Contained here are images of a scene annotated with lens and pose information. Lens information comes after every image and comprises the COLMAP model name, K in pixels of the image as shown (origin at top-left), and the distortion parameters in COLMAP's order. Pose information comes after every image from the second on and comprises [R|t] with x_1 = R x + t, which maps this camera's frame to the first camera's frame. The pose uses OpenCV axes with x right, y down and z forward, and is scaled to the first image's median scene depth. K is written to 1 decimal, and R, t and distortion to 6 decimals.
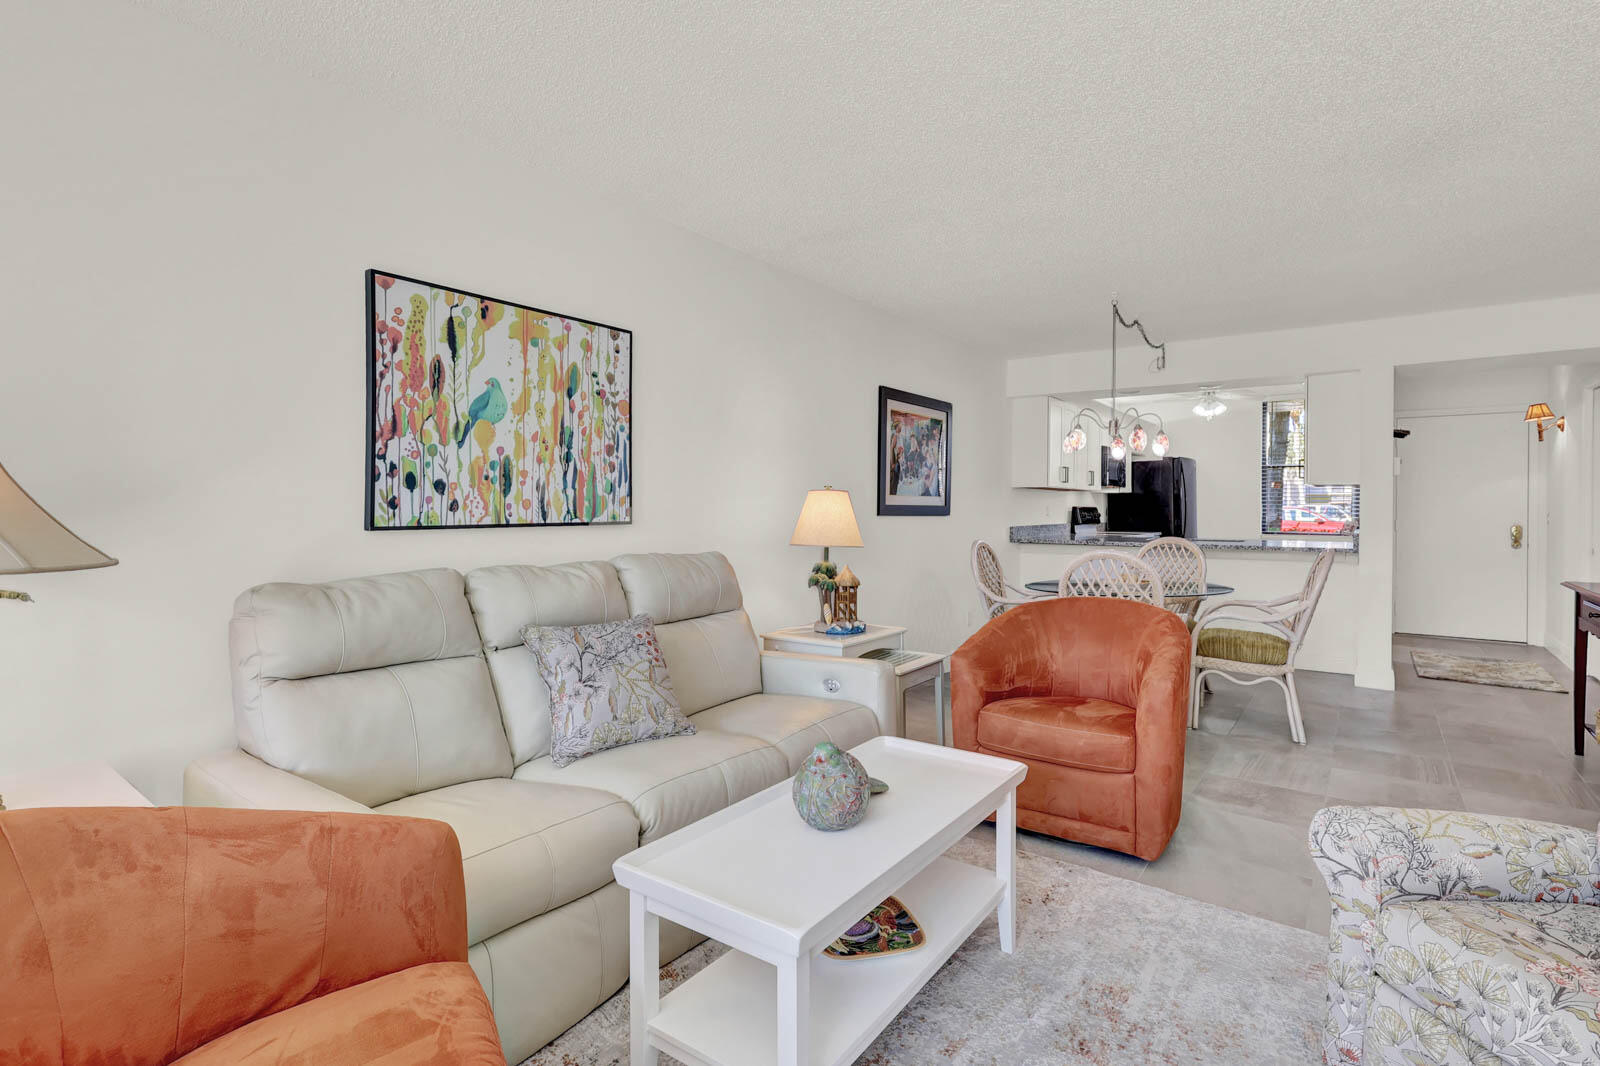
lens RADIAL K [[778.2, 0, 802.7], [0, 778.2, 519.1], [0, 0, 1]] dist [-0.001263, -0.000568]
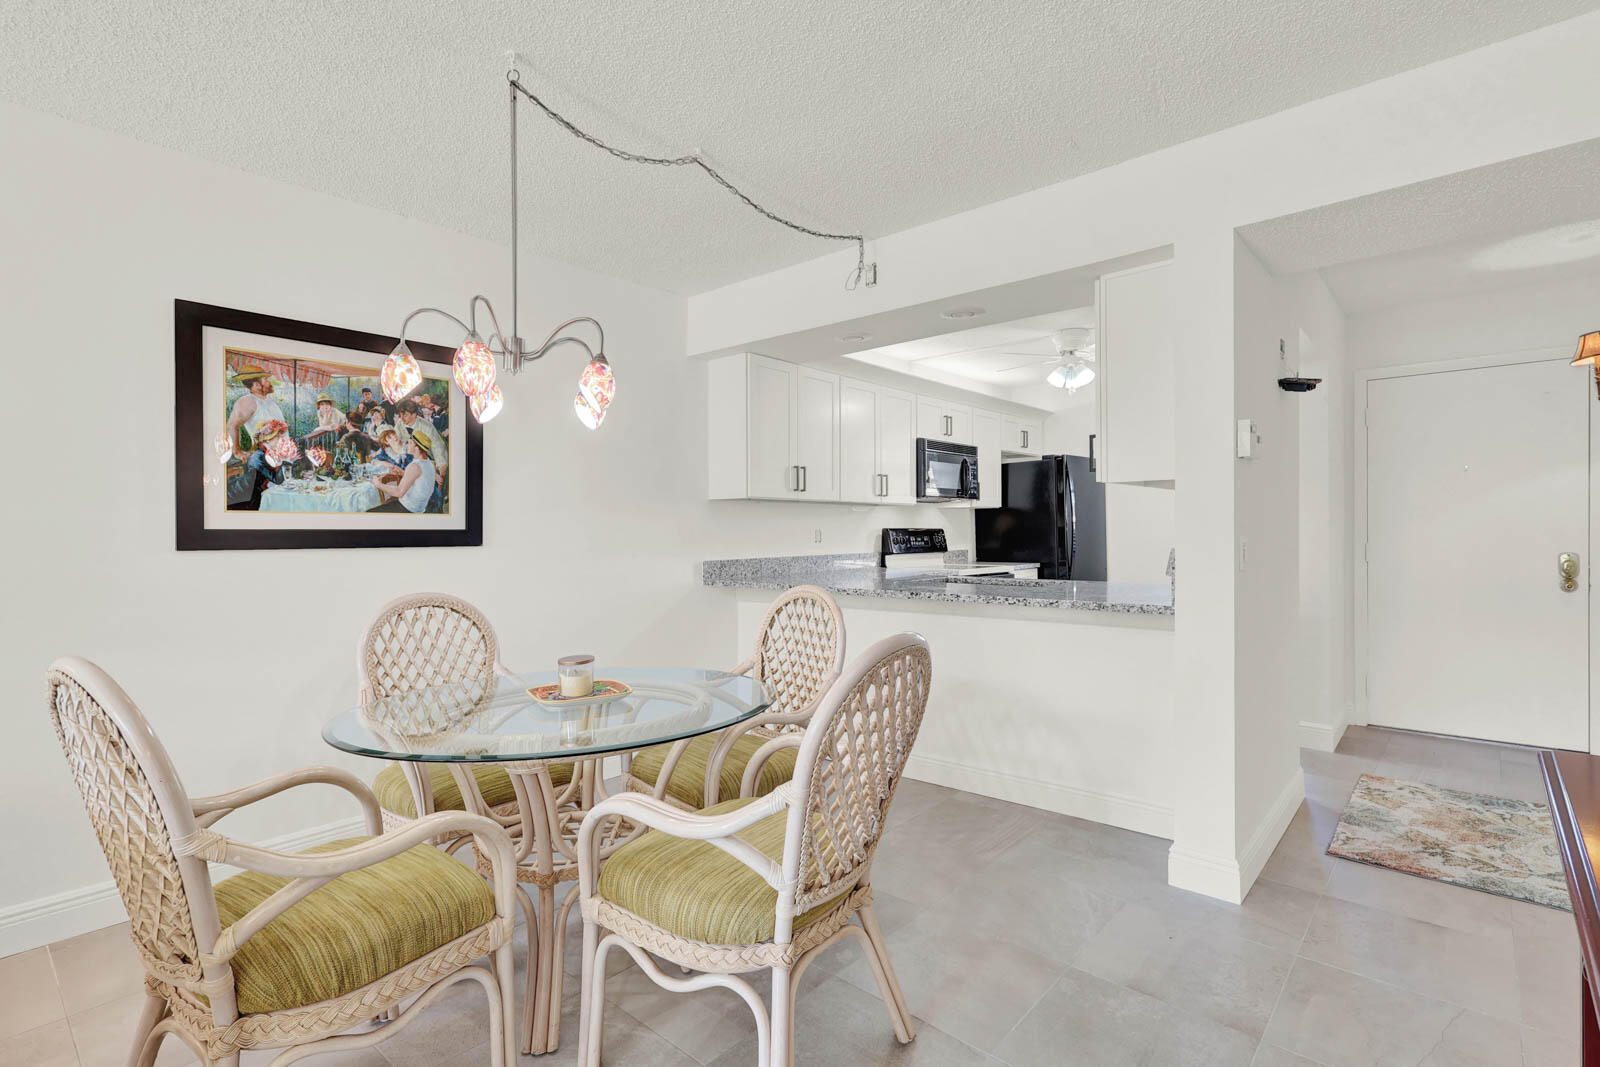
lens RADIAL K [[763.7, 0, 808.3], [0, 763.7, 534.8], [0, 0, 1]] dist [0.000777, 0.000046]
pose [[0.996115, -0.009068, -0.087594, 0.559571], [0.008184, 0.999912, -0.010445, -0.005726], [0.087681, 0.009688, 0.996101, 0.524791]]
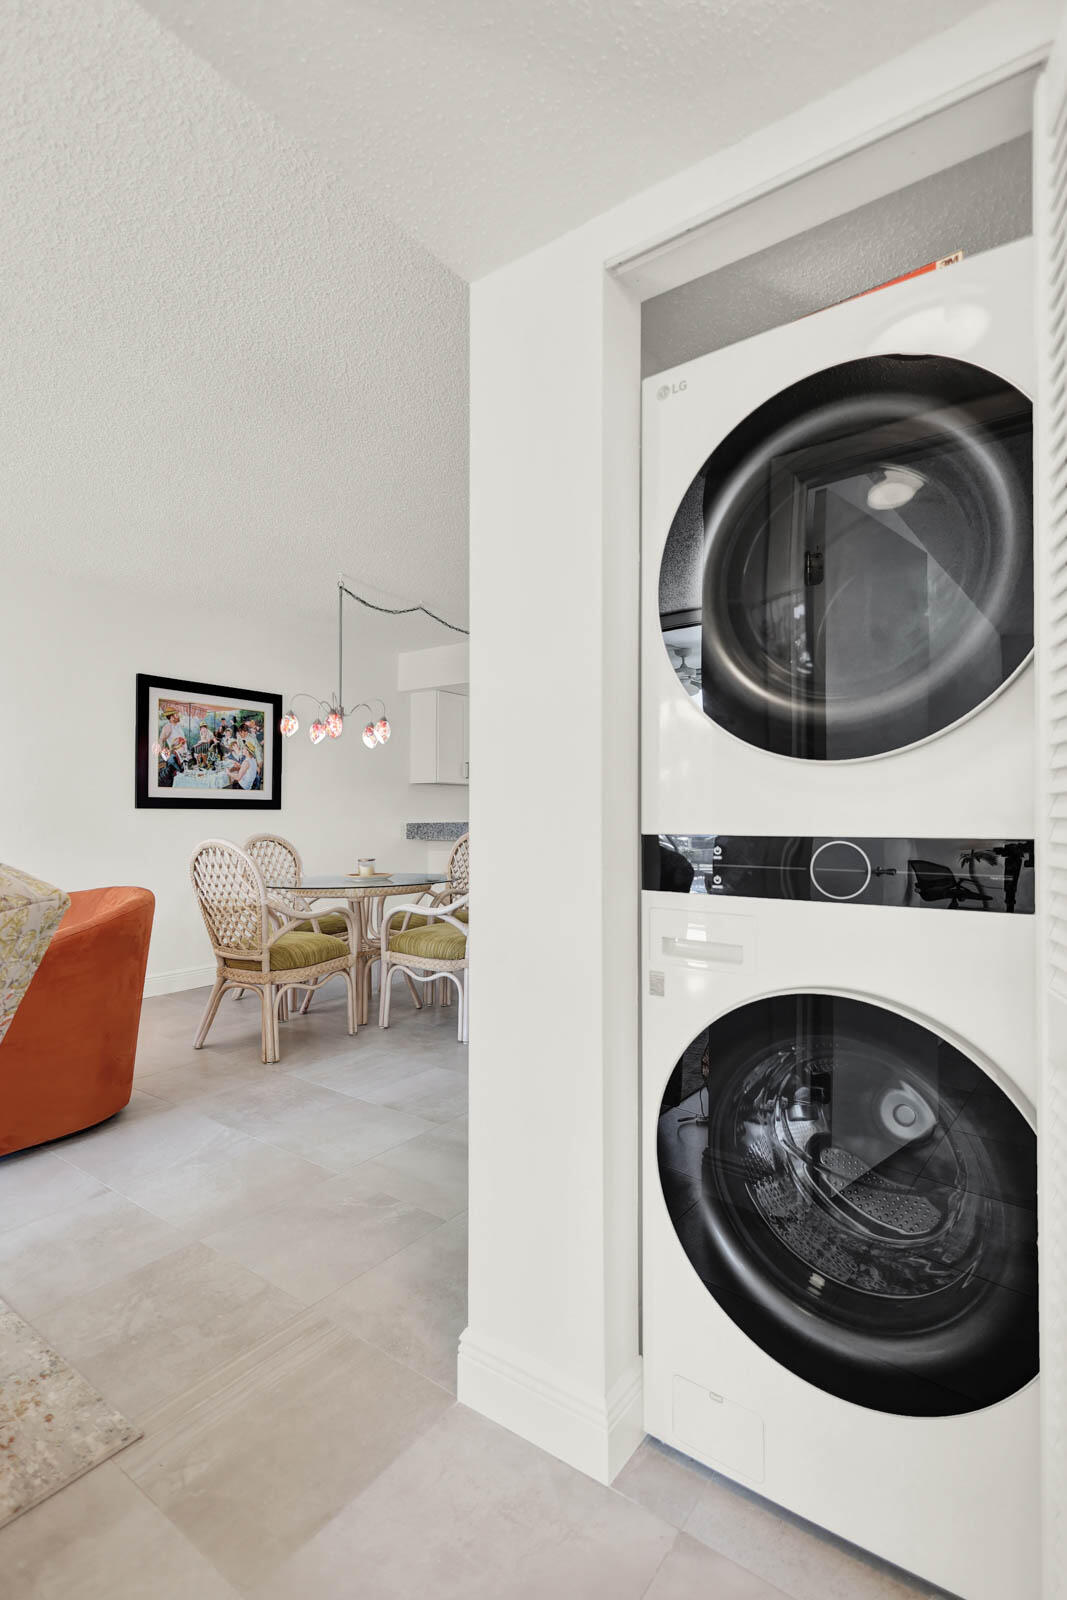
lens RADIAL K [[763.7, 0, 540.4], [0, 763.7, 809.1], [0, 0, 1]] dist [0.000777, 0.000046]
pose [[0.999981, -0.002389, 0.005609, 0.590491], [0.002516, 0.999740, -0.022646, 0.019744], [-0.005553, 0.022659, 0.999728, 0.049443]]
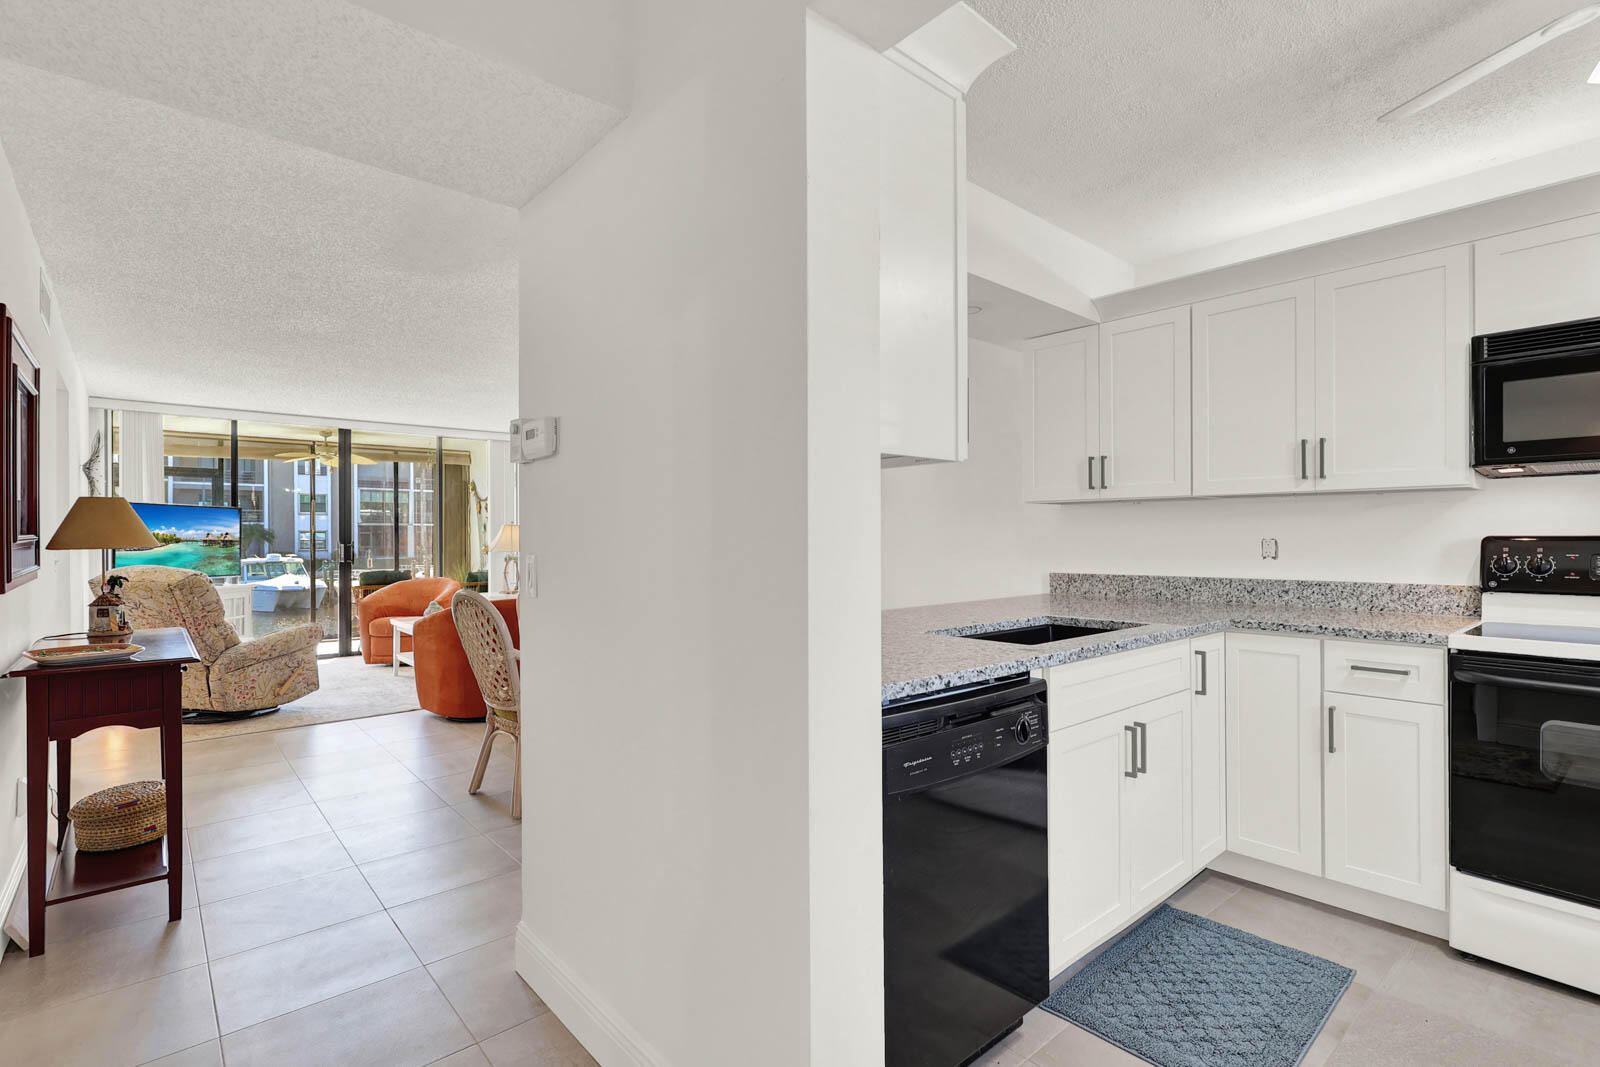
lens RADIAL K [[763.7, 0, 808.3], [0, 763.7, 534.8], [0, 0, 1]] dist [0.000777, 0.000046]
pose [[-0.213424, -0.013088, -0.976872, 1.184054], [-0.016020, 0.999823, -0.009895, -0.013797], [0.976828, 0.013538, -0.213596, 1.284410]]
